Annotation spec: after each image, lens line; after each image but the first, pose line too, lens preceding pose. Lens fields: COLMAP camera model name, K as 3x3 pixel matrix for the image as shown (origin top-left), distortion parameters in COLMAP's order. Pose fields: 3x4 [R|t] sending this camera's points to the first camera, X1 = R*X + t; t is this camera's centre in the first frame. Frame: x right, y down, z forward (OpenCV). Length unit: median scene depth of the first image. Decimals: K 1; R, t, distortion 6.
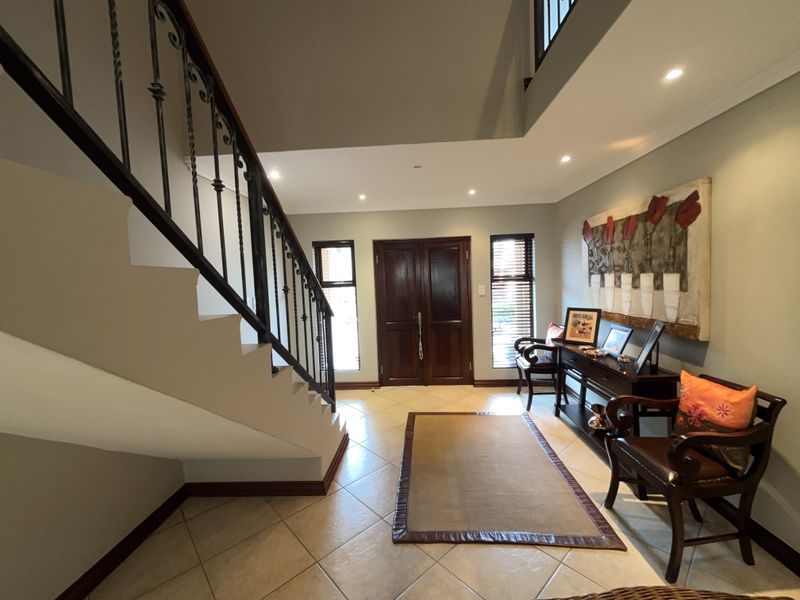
lens RADIAL K [[339.2, 0, 398.8], [0, 339.2, 297.9], [0, 0, 1]] dist [0.001505, 0.000564]
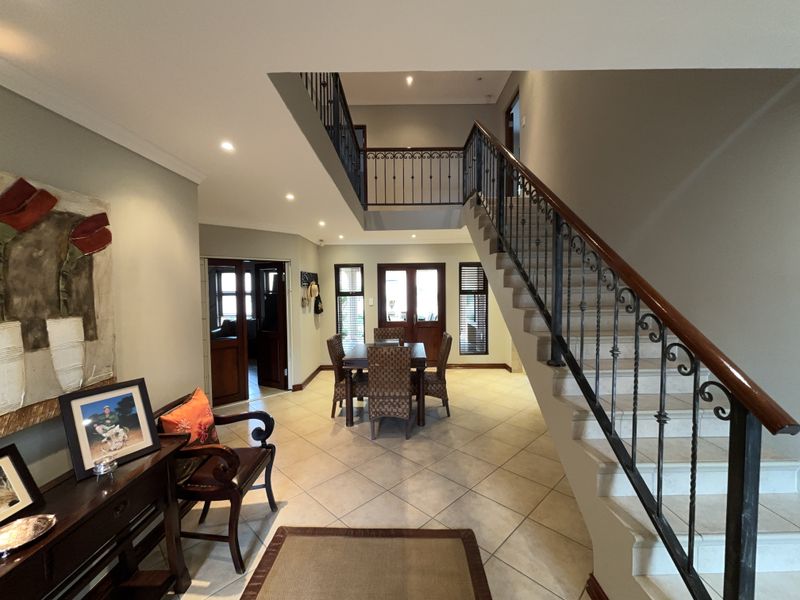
lens RADIAL K [[339.2, 0, 401.4], [0, 339.2, 300.5], [0, 0, 1]] dist [0.001505, 0.000564]
pose [[-0.996291, 0.057944, -0.063607, 0.209933], [0.050909, 0.992940, 0.107138, -0.145758], [0.069366, 0.103503, -0.992207, 1.733547]]
